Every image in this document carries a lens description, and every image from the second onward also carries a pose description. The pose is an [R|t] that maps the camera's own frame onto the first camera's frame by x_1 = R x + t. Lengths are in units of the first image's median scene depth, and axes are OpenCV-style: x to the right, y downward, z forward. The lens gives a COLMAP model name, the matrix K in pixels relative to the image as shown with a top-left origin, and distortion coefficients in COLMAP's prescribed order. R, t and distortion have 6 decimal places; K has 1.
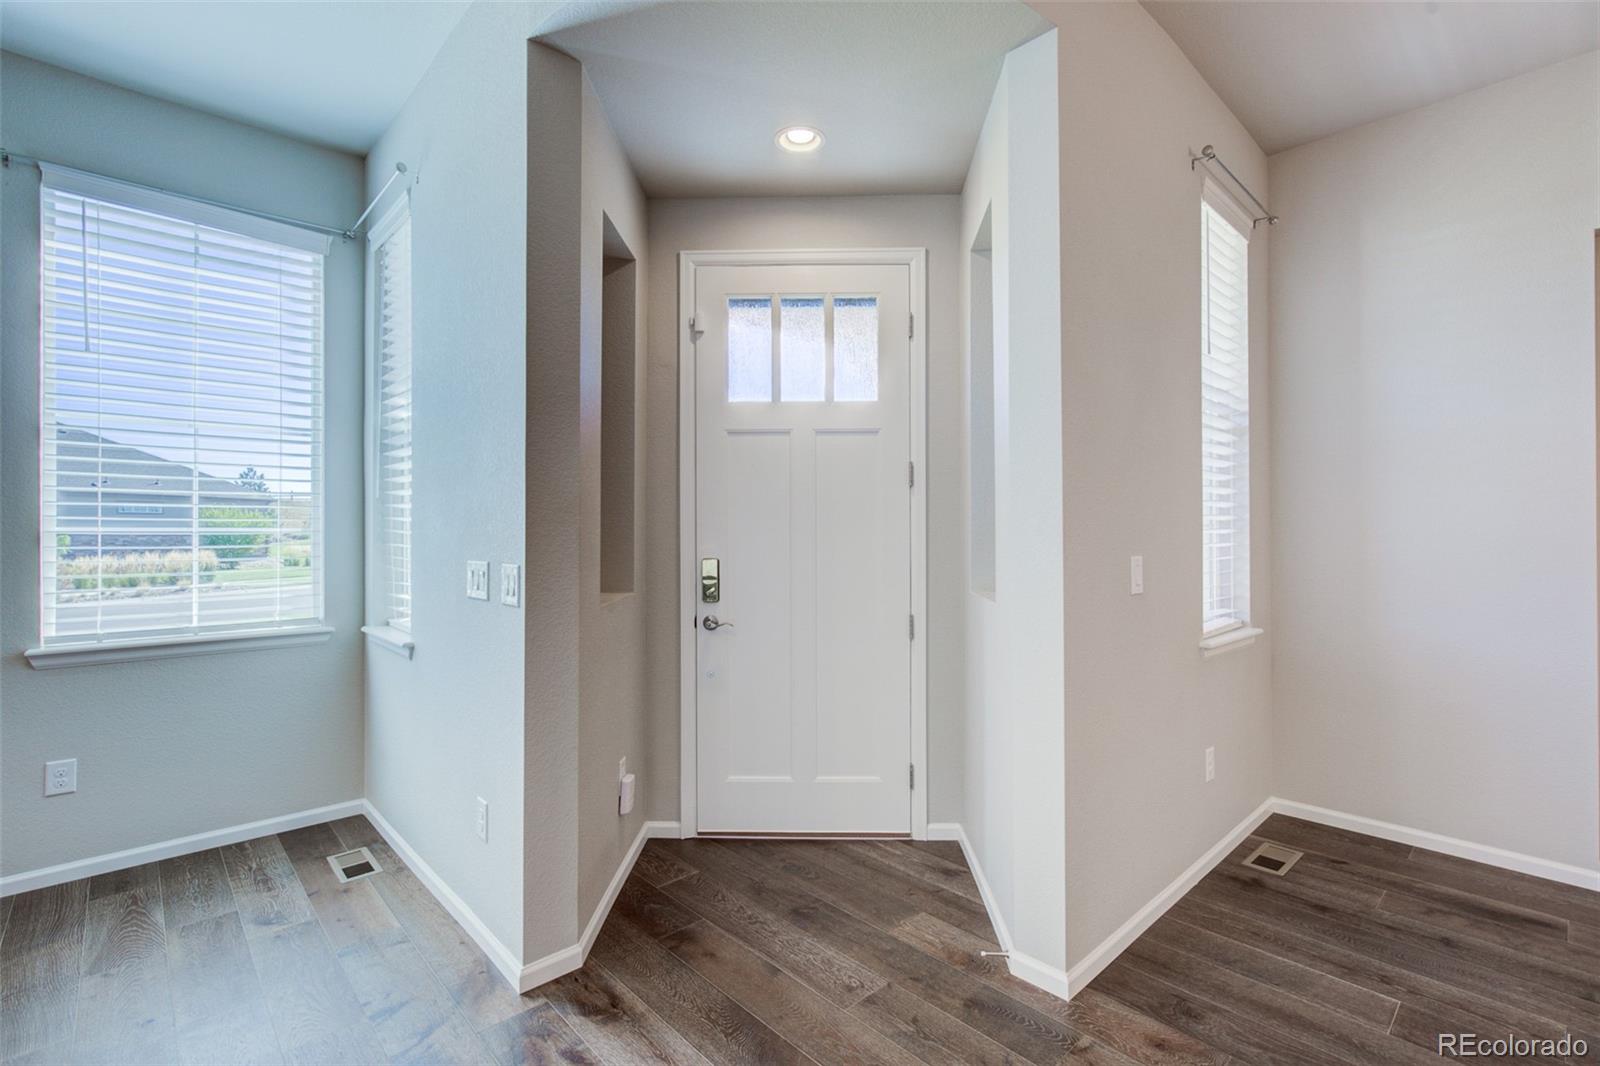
lens RADIAL K [[726.2, 0, 806.7], [0, 726.2, 530.5], [0, 0, 1]] dist [-0.001587, 0.000975]
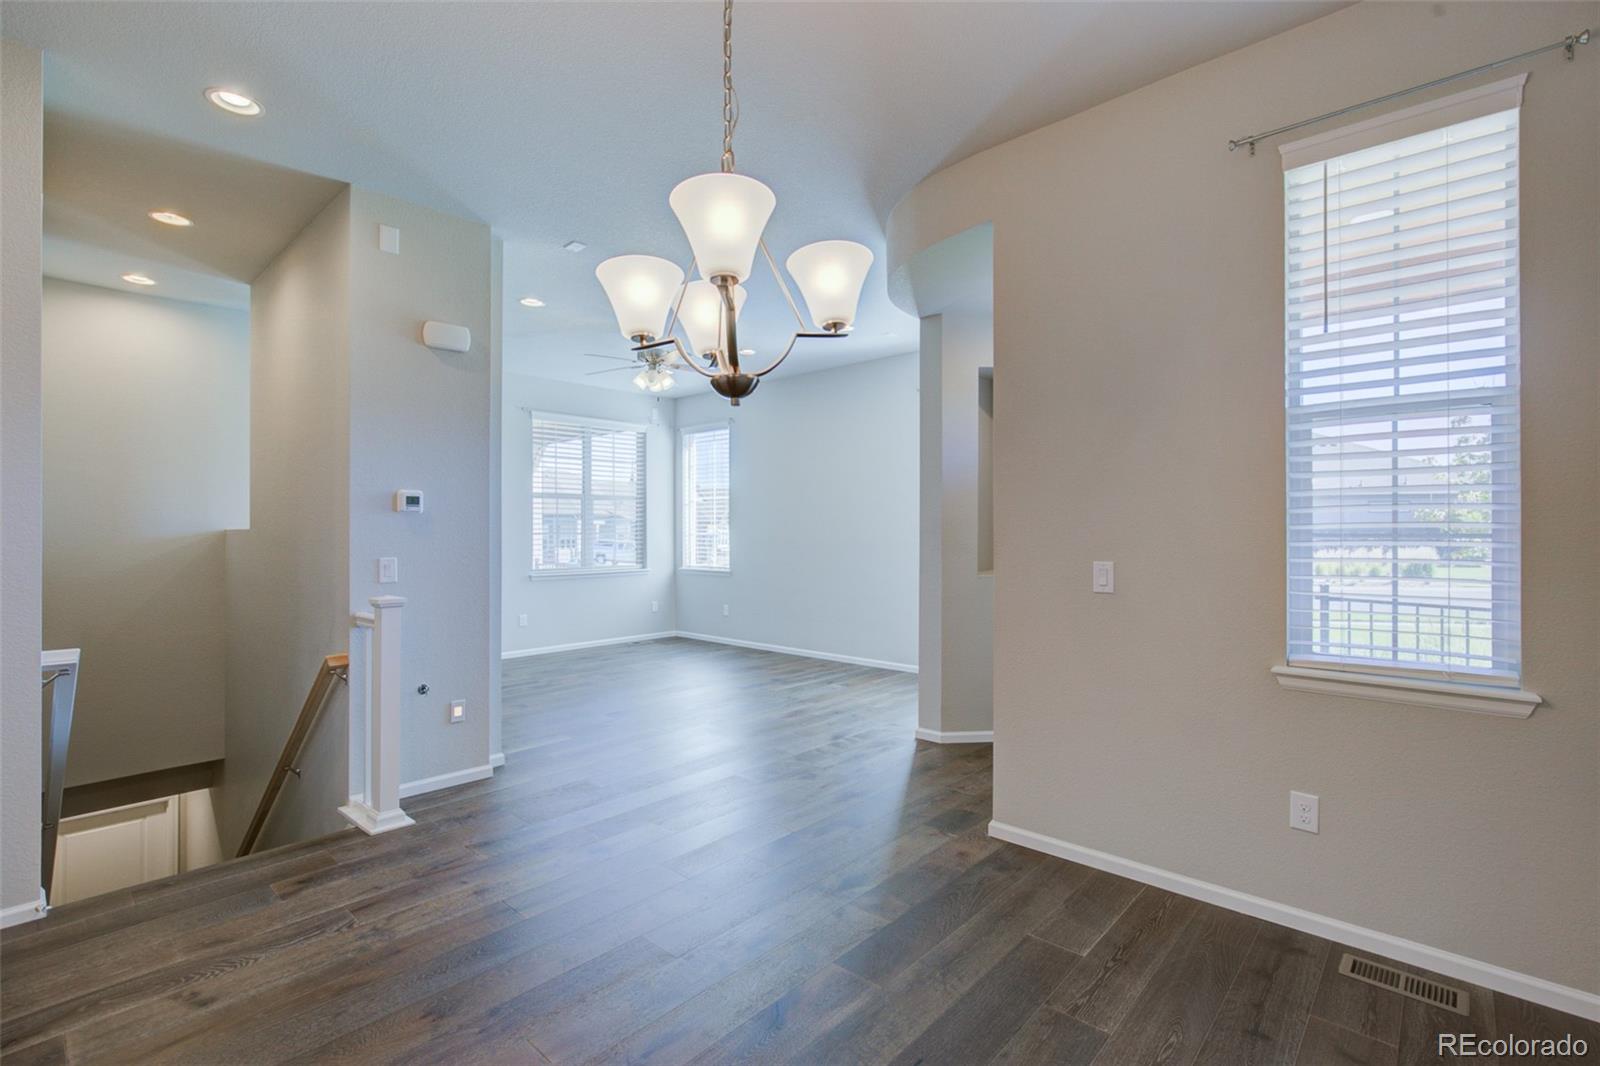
lens RADIAL K [[727.6, 0, 797.3], [0, 727.6, 531.7], [0, 0, 1]] dist [-0.001105, 0.000782]
pose [[0.076540, 0.003537, -0.997060, 1.368329], [0.004945, 0.999980, 0.003927, -0.020340], [0.997054, -0.005231, 0.076521, 0.327271]]
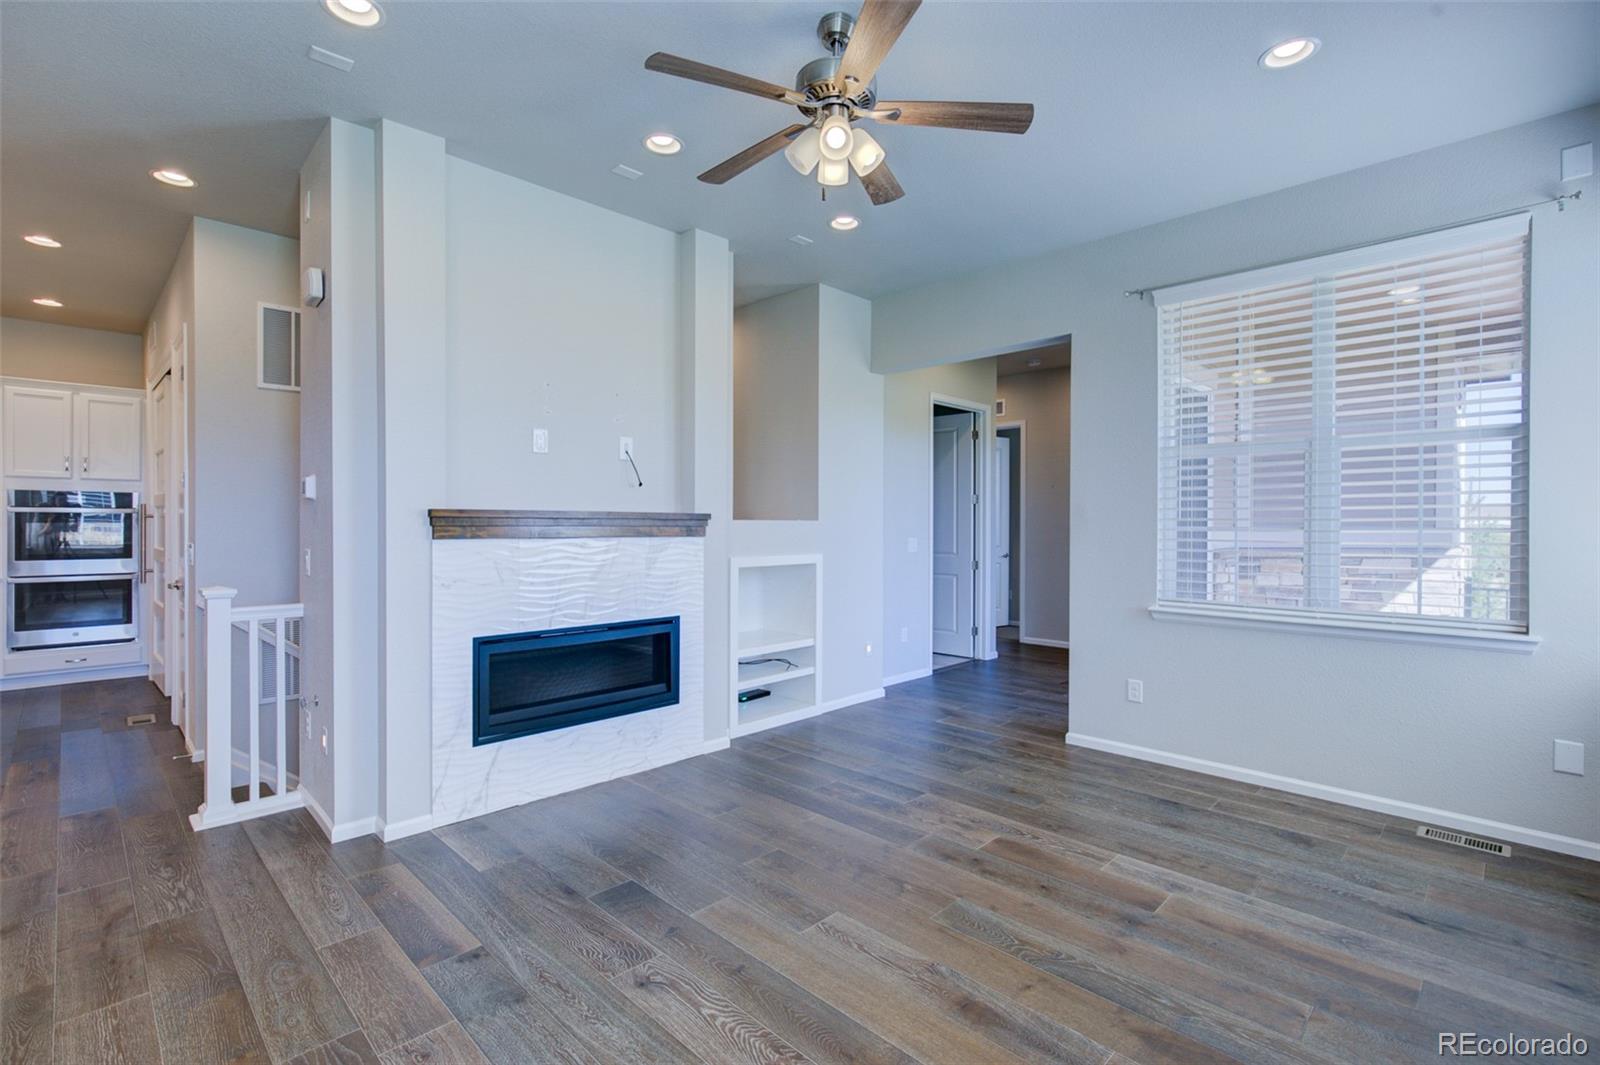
lens RADIAL K [[726.2, 0, 806.7], [0, 726.2, 530.0], [0, 0, 1]] dist [-0.001587, 0.000975]
pose [[-0.999013, 0.000024, -0.044428, -0.761895], [-0.000198, 0.999988, 0.004988, -0.011493], [0.044428, 0.004992, -0.999000, 0.949524]]
